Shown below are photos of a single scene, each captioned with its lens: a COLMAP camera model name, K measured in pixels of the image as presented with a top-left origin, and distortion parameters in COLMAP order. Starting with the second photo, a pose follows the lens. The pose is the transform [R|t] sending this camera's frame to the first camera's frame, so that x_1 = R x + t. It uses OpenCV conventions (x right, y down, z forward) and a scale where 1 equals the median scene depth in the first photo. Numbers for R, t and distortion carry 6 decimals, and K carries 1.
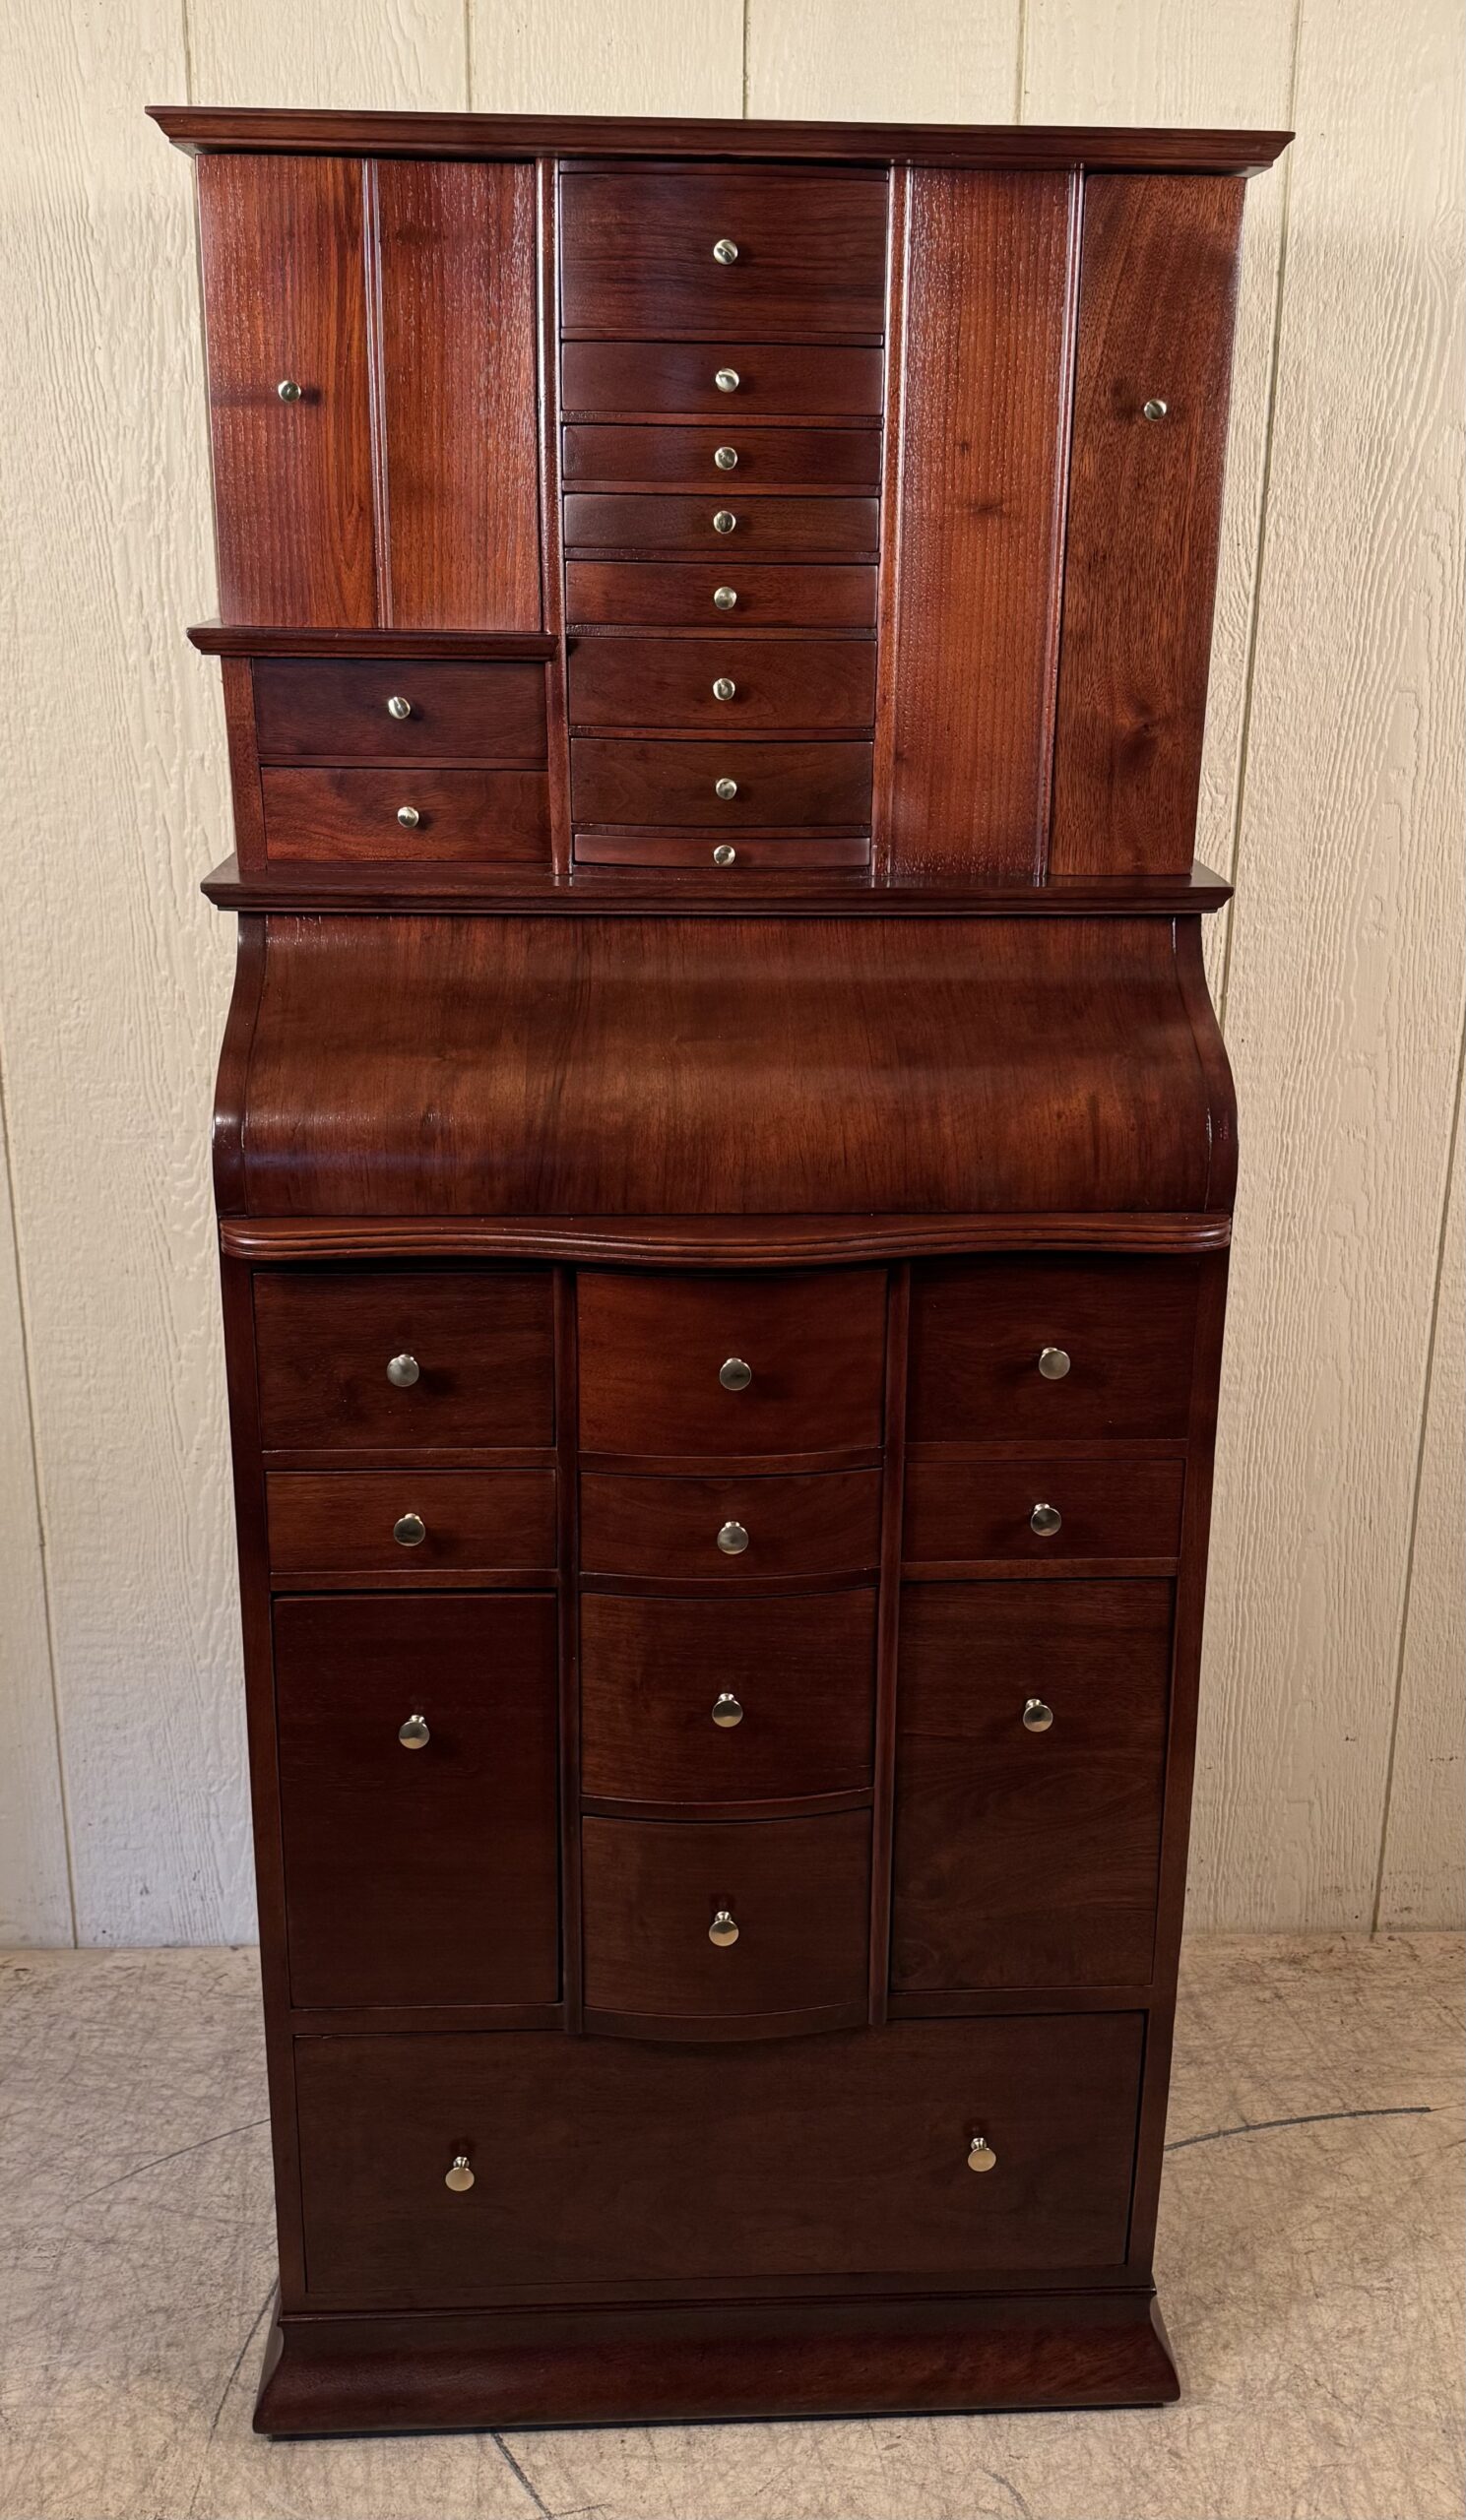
lens RADIAL K [[2221.3, 0, 748.7], [0, 2221.3, 1177.8], [0, 0, 1]] dist [0.009090, -0.007867]
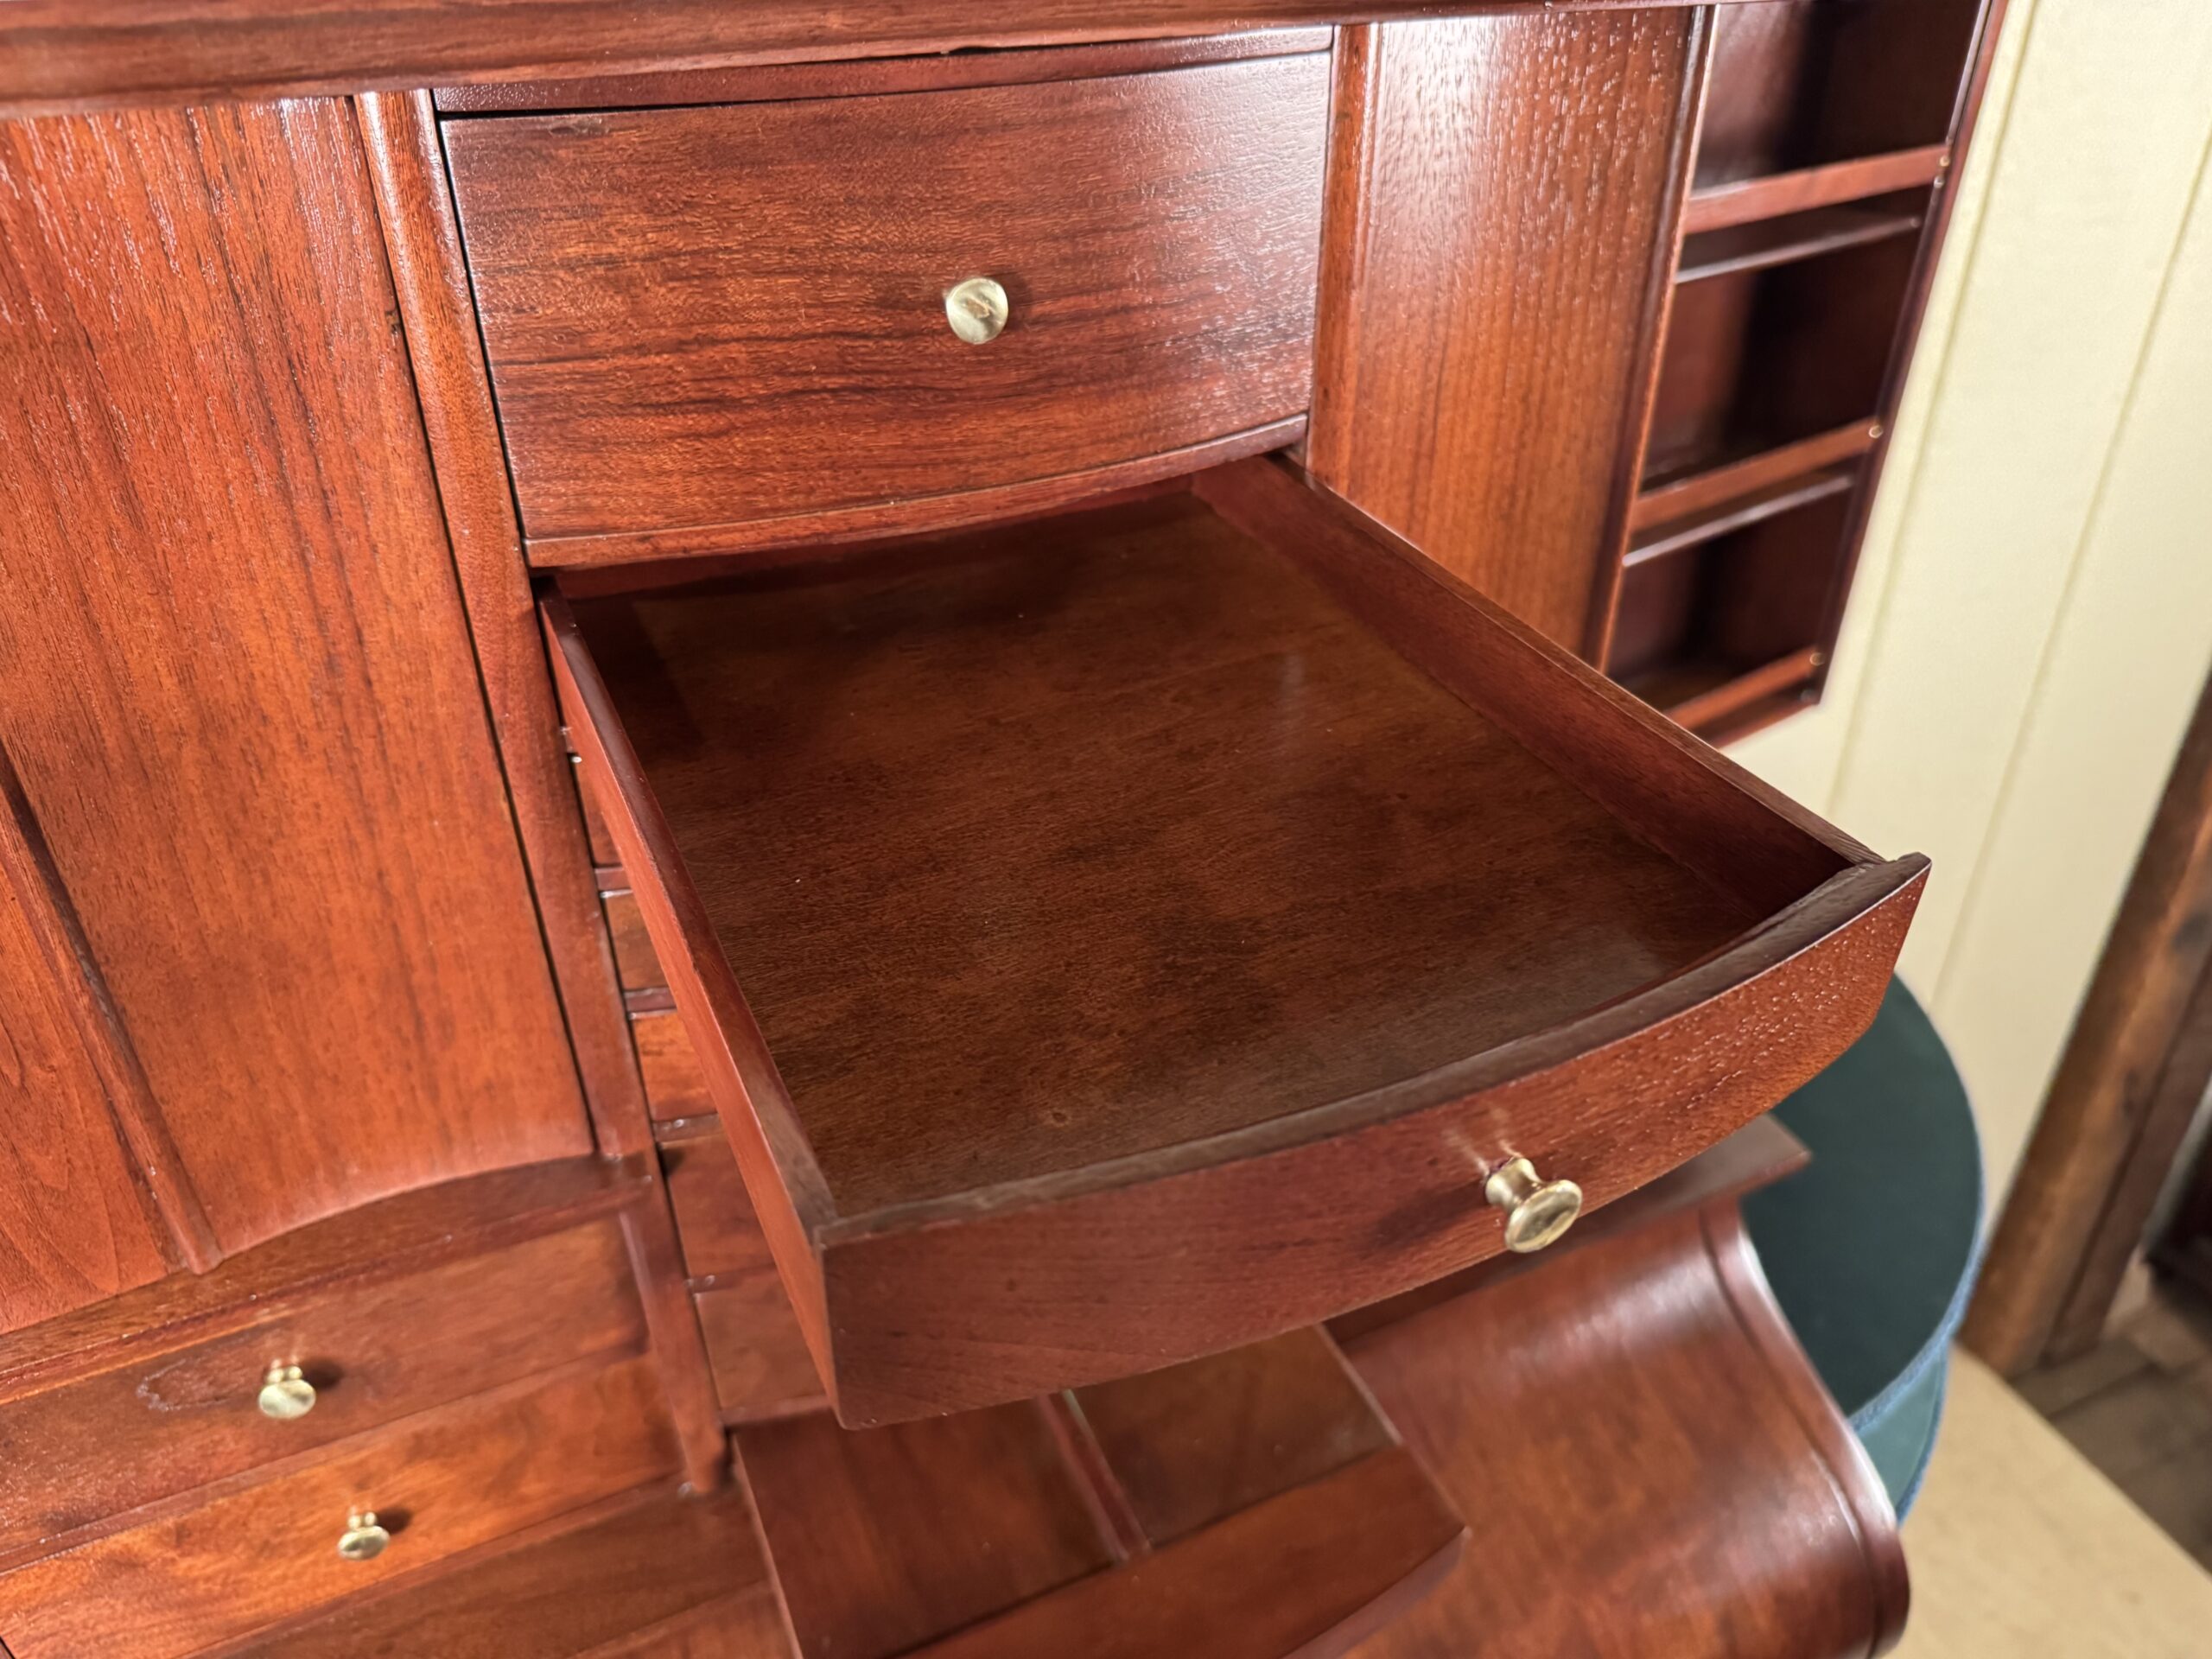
lens RADIAL K [[1622.9, 0, 1126.2], [0, 1622.9, 787.7], [0, 0, 1]] dist [-0.028508, 0.001415]
pose [[0.921569, -0.219904, 0.319927, -0.070873], [0.137969, 0.955820, 0.259562, -0.325175], [-0.362871, -0.195064, 0.911194, 0.591084]]
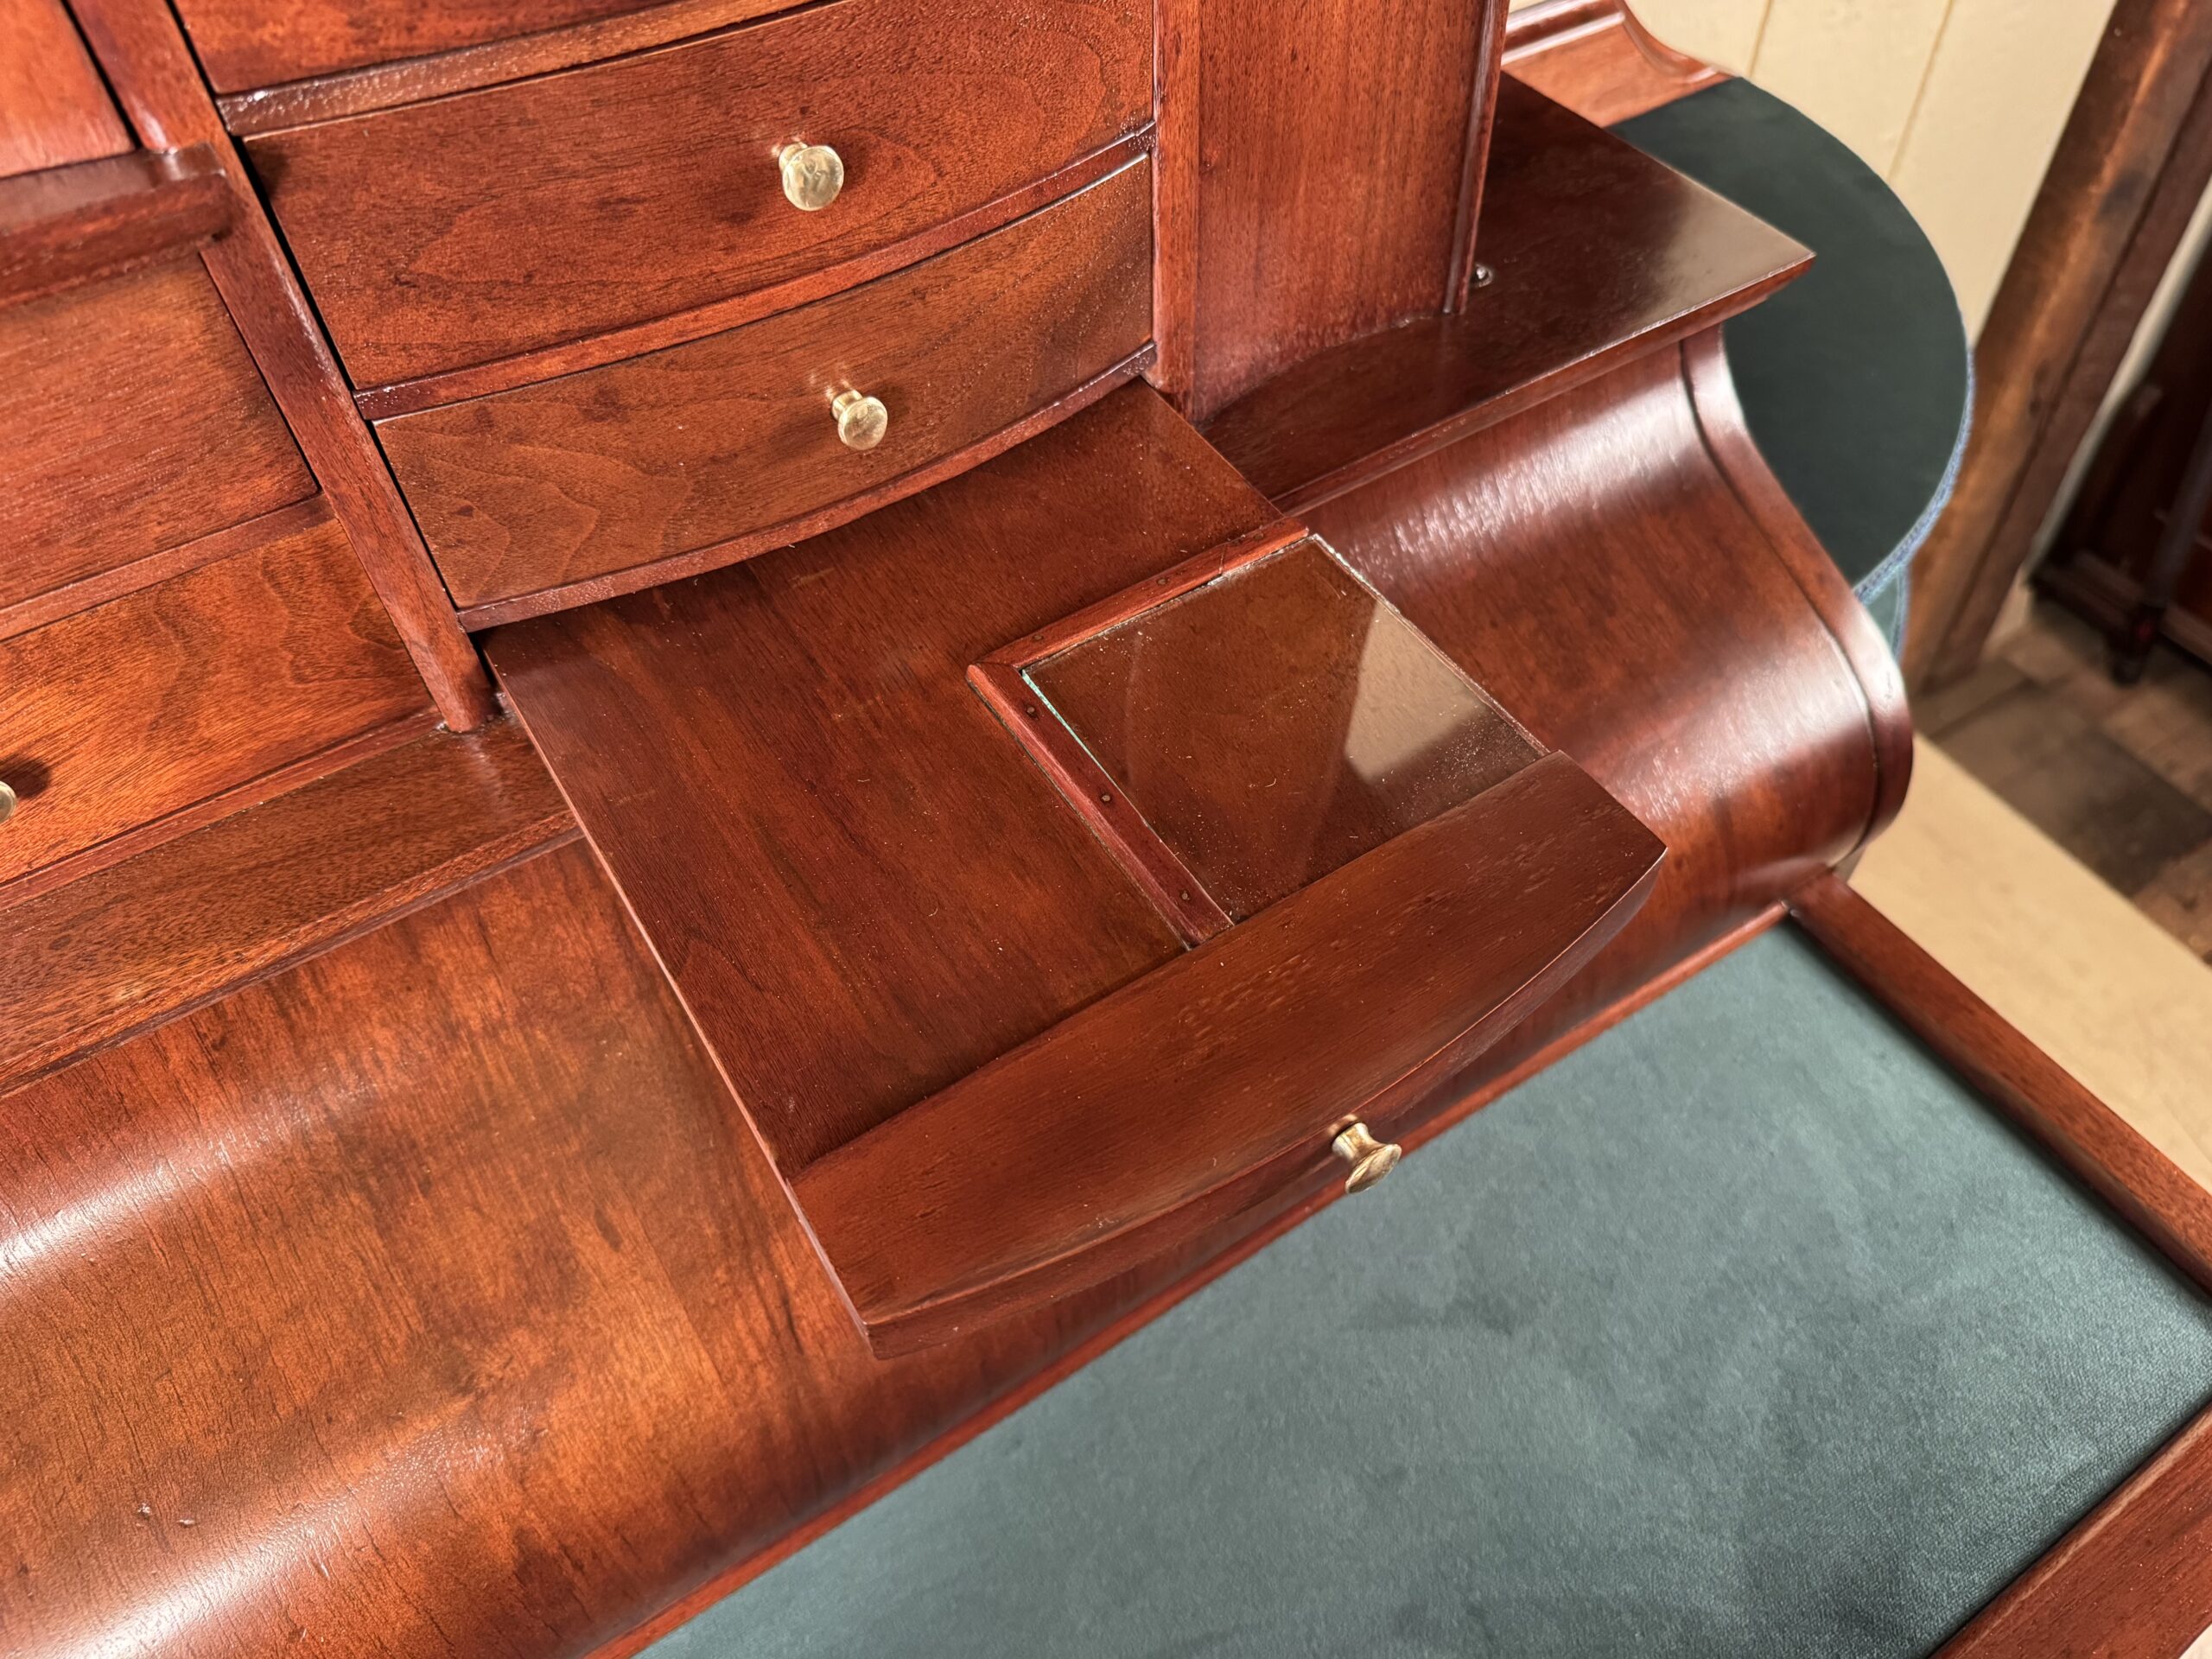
lens RADIAL K [[1622.9, 0, 1126.2], [0, 1622.9, 787.7], [0, 0, 1]] dist [-0.028508, 0.001415]
pose [[0.864663, -0.402821, 0.300154, -0.066829], [0.193201, 0.818199, 0.541501, -0.226516], [-0.463714, -0.410226, 0.785292, 0.642048]]
